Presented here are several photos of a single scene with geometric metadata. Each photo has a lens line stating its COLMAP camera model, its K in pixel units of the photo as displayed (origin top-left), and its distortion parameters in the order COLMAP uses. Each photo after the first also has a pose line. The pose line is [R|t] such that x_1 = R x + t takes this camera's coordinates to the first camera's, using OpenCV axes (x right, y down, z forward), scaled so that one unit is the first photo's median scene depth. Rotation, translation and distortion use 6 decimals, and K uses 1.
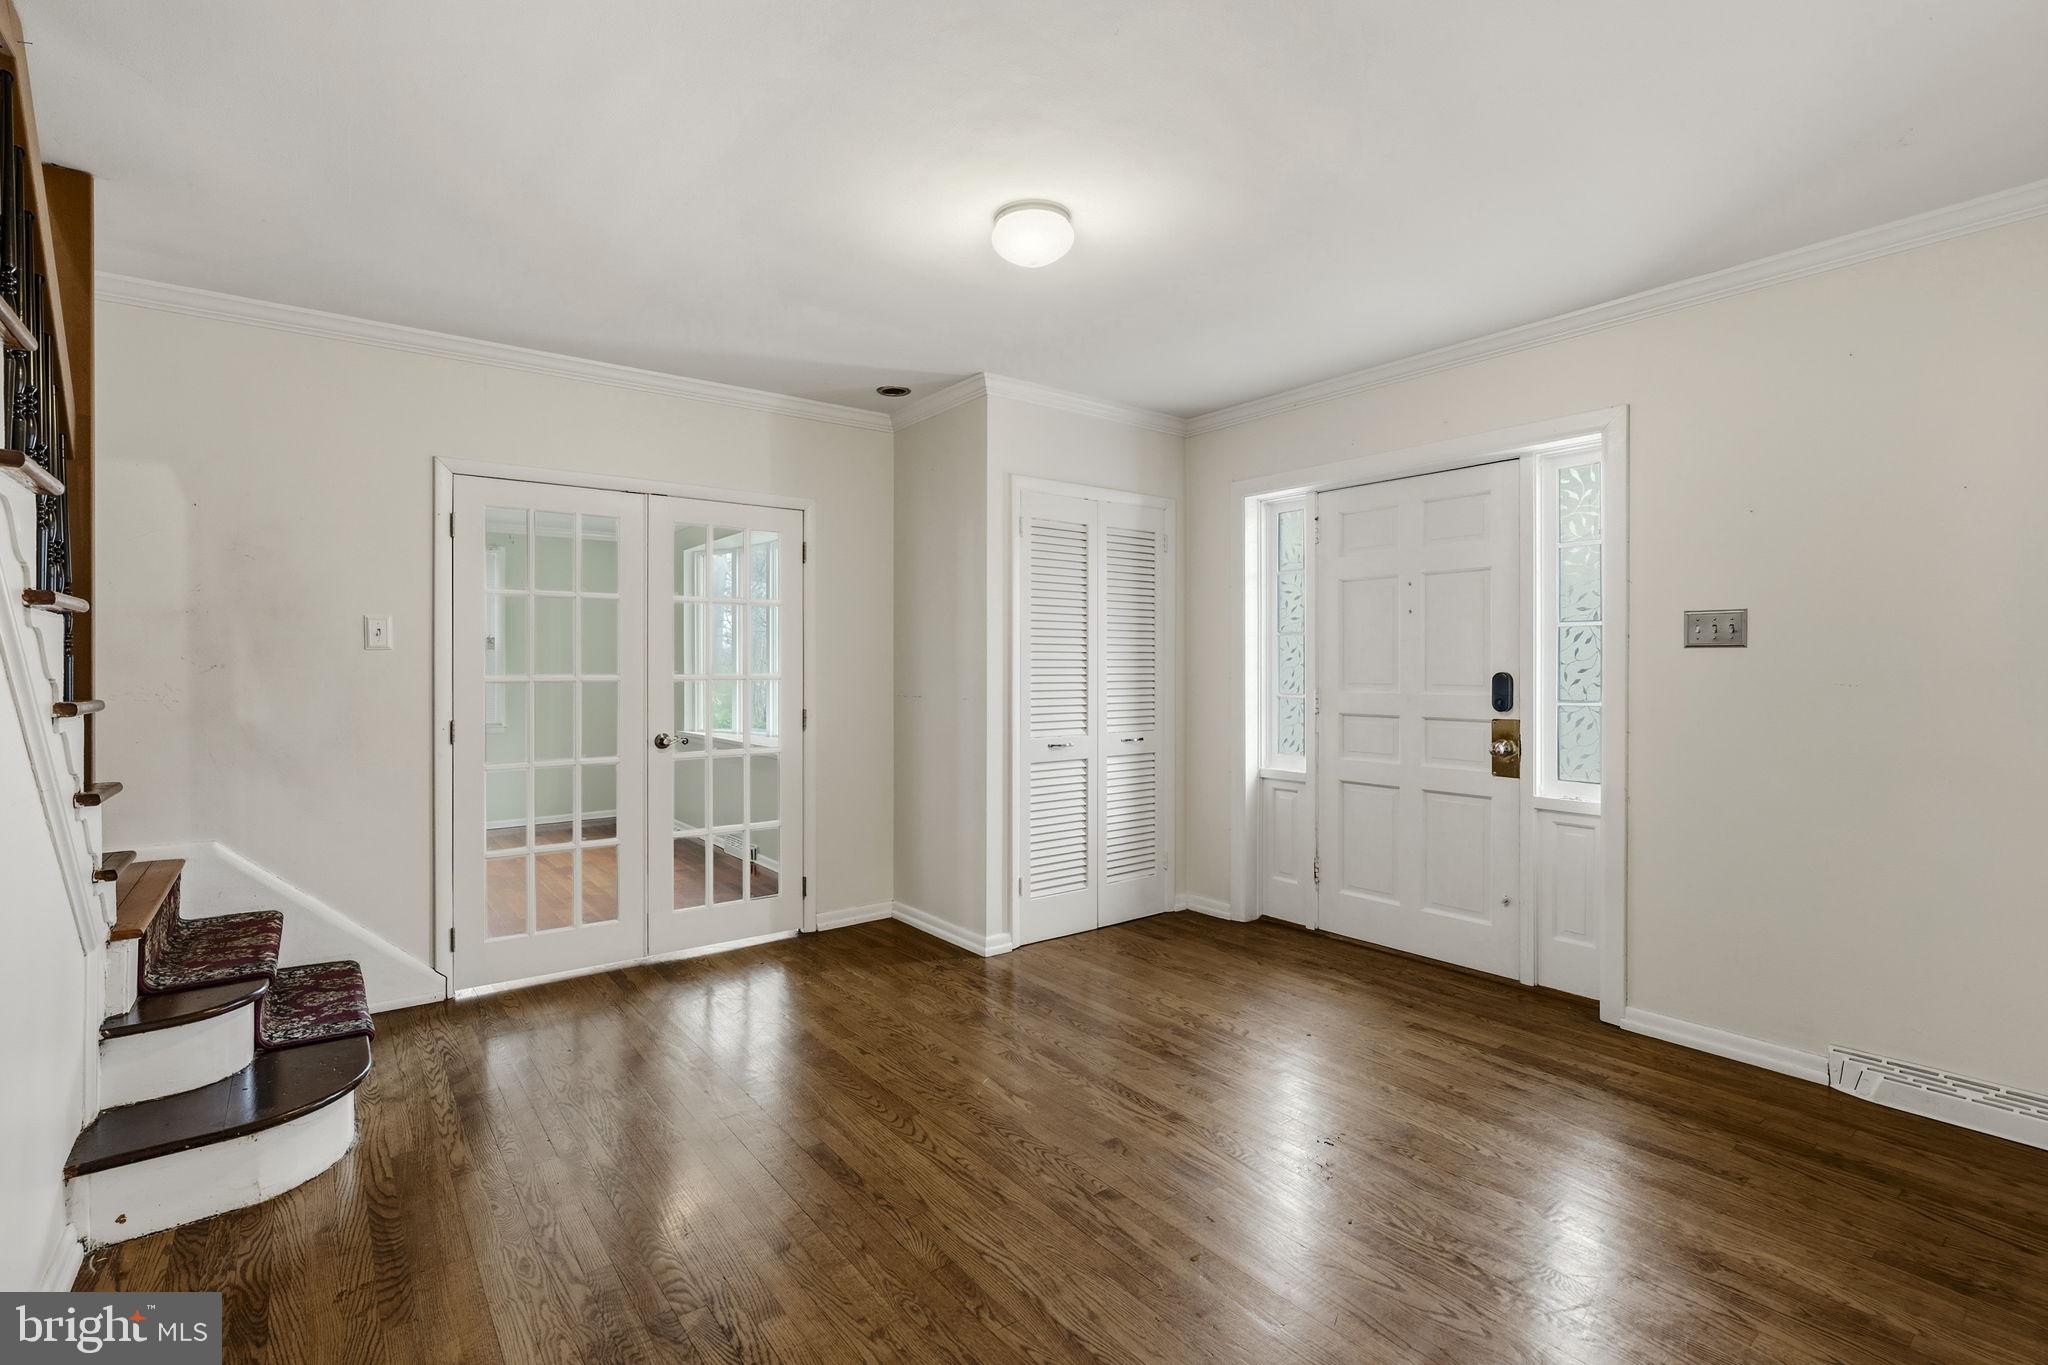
lens RADIAL K [[928.0, 0, 1019.0], [0, 928.0, 676.0], [0, 0, 1]] dist [-0.001749, -0.000176]
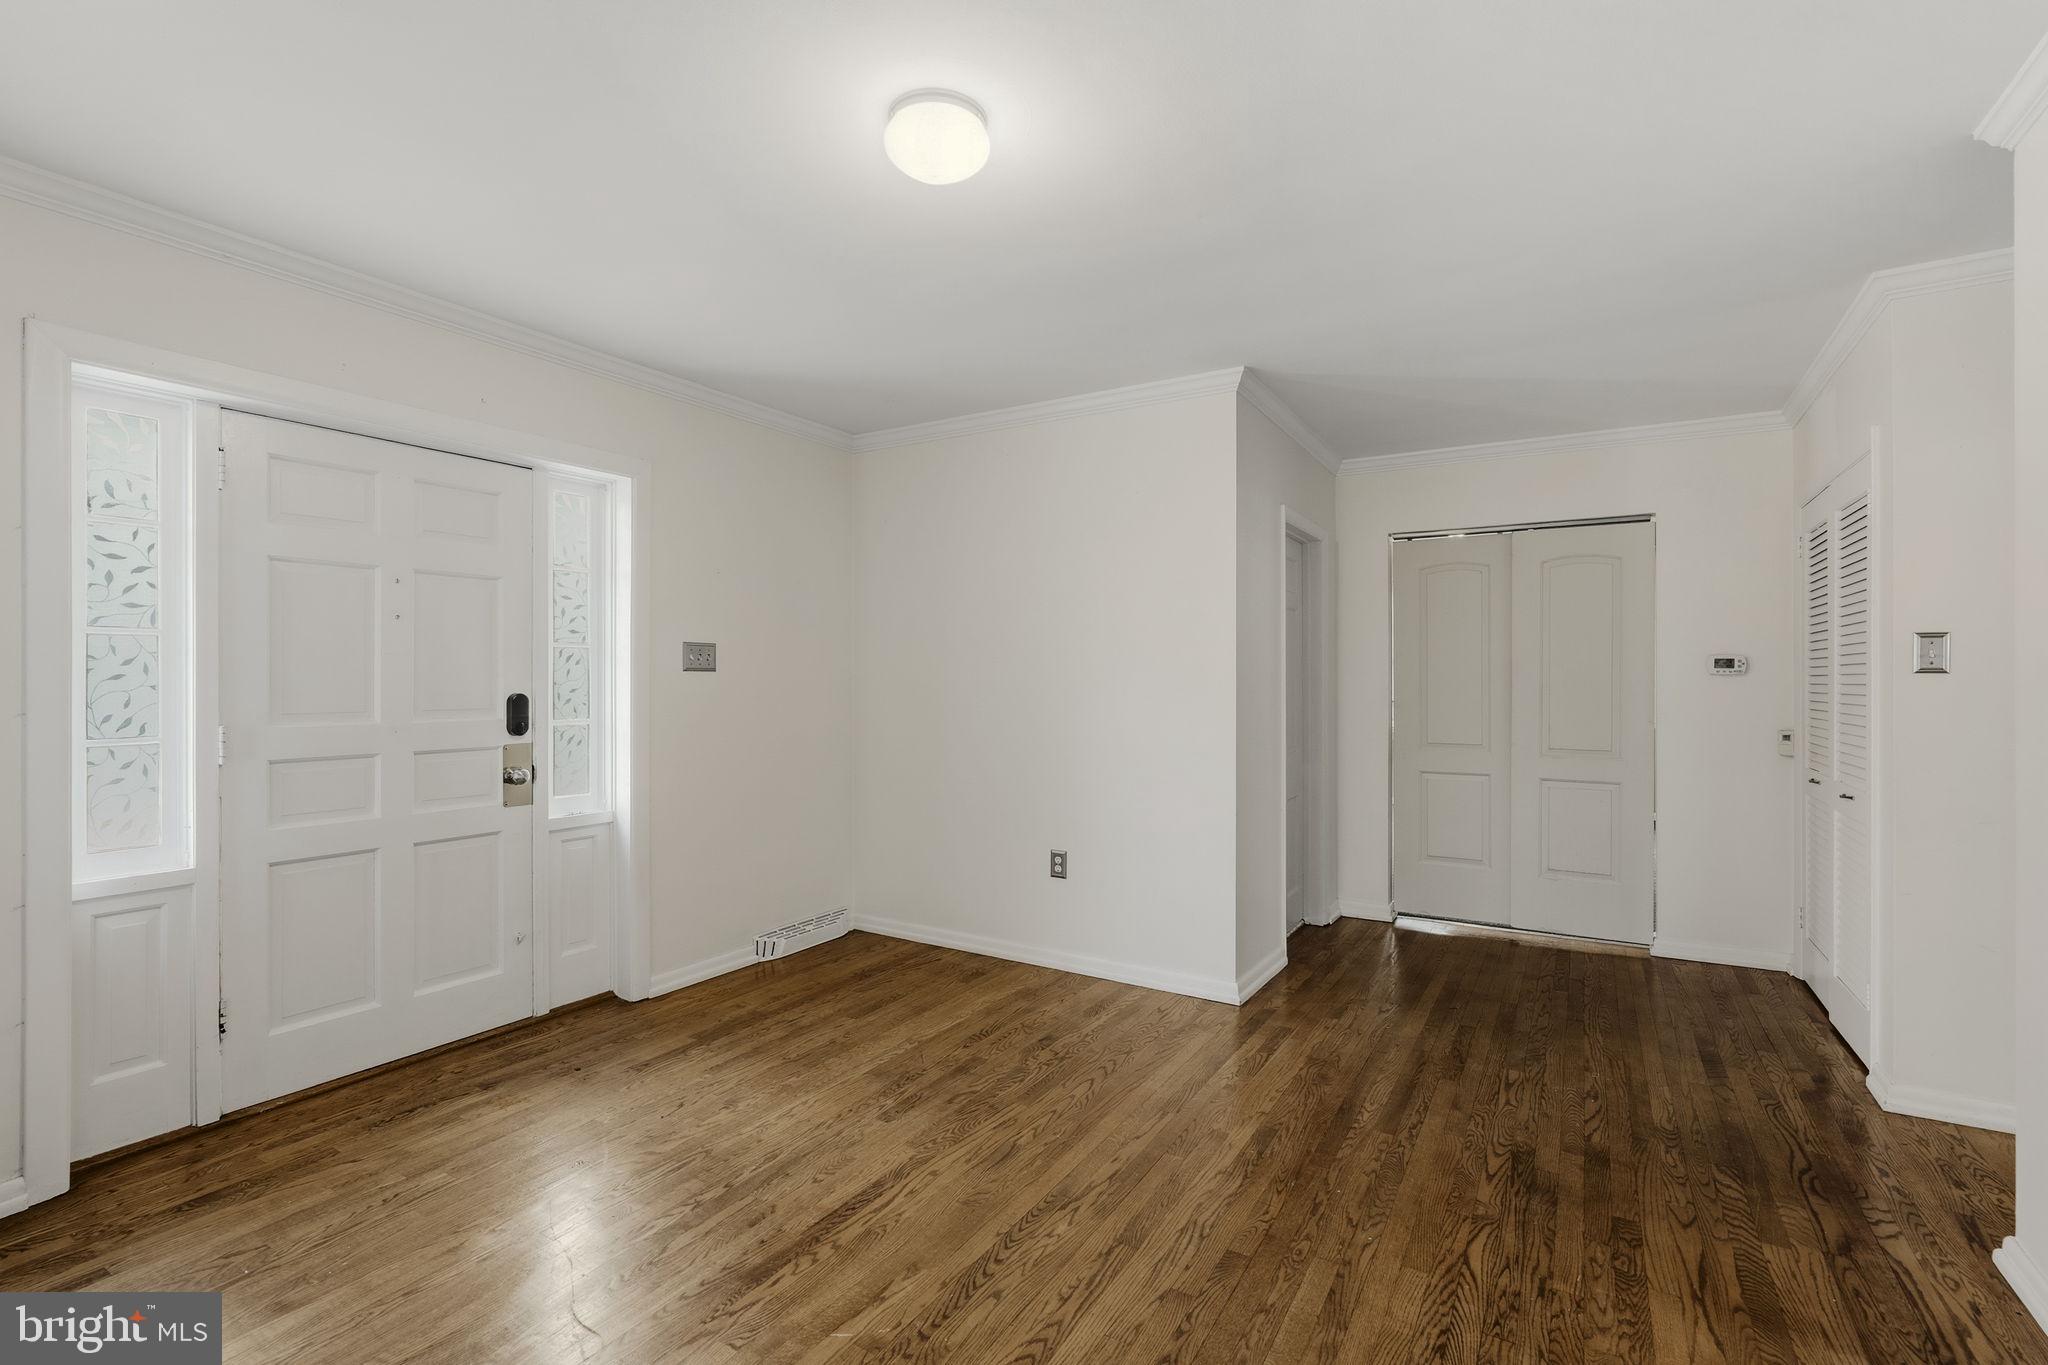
lens RADIAL K [[923.1, 0, 1026.4], [0, 923.1, 682.1], [0, 0, 1]] dist [-0.001168, -0.000004]
pose [[-0.362161, -0.000842, 0.932115, -0.615568], [0.010913, 0.999927, 0.005143, -0.016680], [-0.932052, 0.012035, -0.362125, 1.006229]]
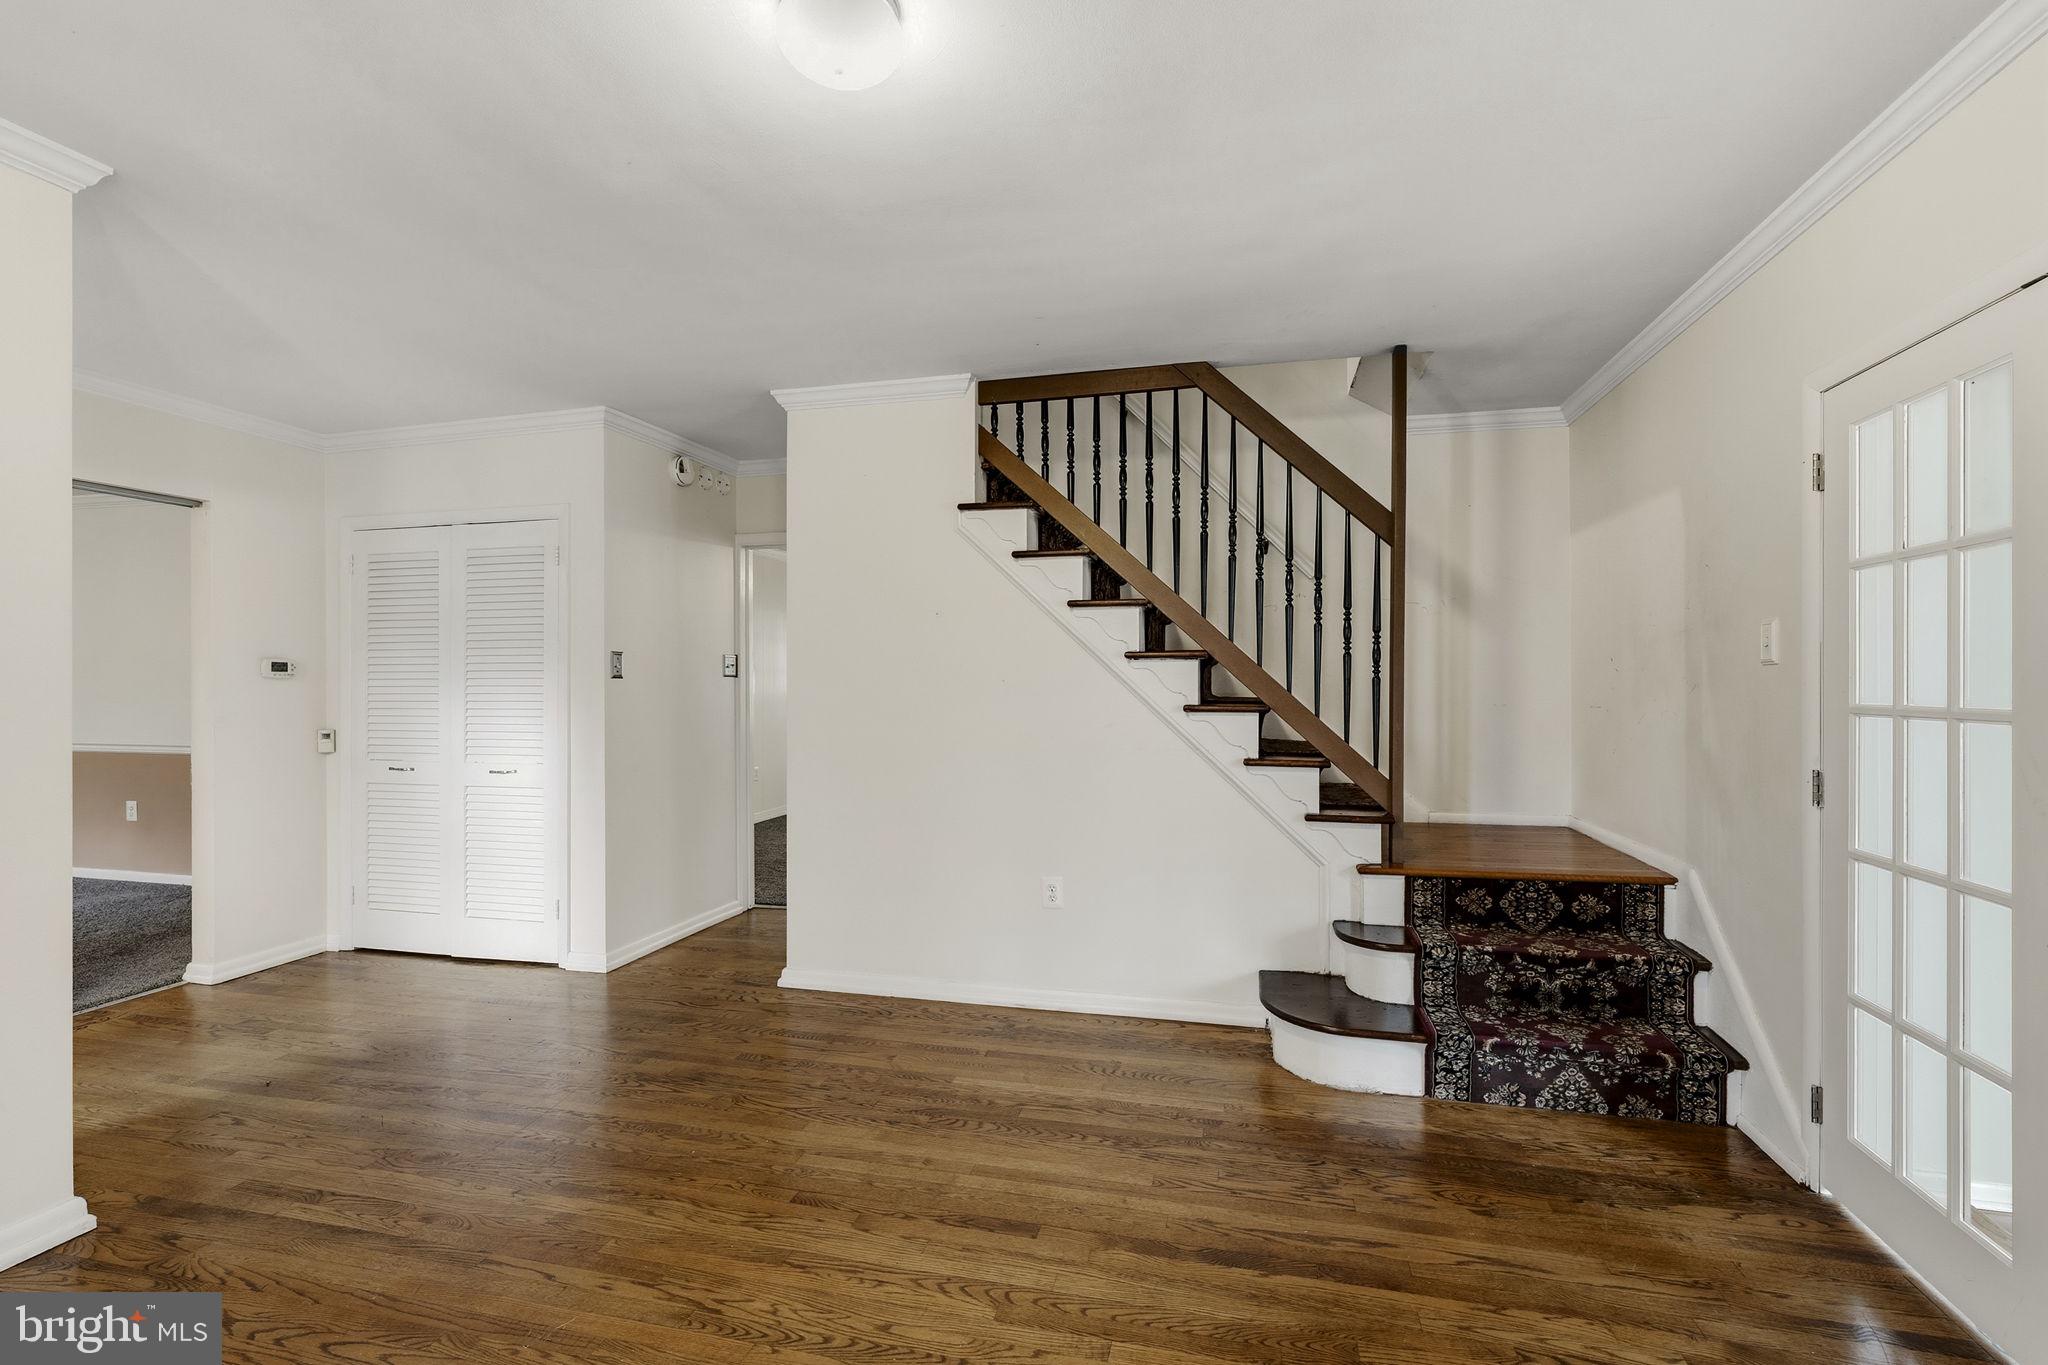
lens RADIAL K [[928.0, 0, 1019.0], [0, 928.0, 676.0], [0, 0, 1]] dist [-0.001749, -0.000176]
pose [[-0.783106, -0.000684, -0.621887, 0.269642], [-0.003123, 0.999991, 0.002833, -0.020099], [0.621880, 0.004161, -0.783102, 1.319964]]
